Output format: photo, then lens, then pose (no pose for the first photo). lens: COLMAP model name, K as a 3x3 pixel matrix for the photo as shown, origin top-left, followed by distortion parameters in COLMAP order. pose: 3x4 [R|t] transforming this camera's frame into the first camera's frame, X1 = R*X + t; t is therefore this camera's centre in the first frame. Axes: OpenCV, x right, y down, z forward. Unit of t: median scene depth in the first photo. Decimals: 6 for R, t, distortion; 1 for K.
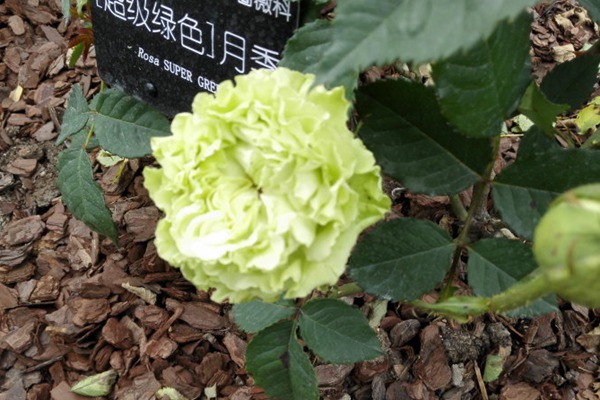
lens RADIAL K [[660.1, 0, 289.5], [0, 660.1, 229.0], [0, 0, 1]] dist [0.227021, -0.537683]
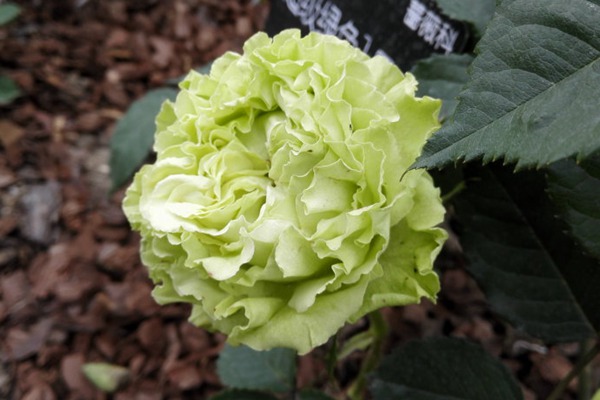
lens RADIAL K [[657.6, 0, 298.7], [0, 657.6, 181.6], [0, 0, 1]] dist [0.069480, -0.010530]
pose [[0.863120, 0.419962, -0.280457, 0.168793], [-0.470667, 0.870254, -0.145365, 0.029301], [0.183021, 0.257469, 0.948796, 0.314319]]
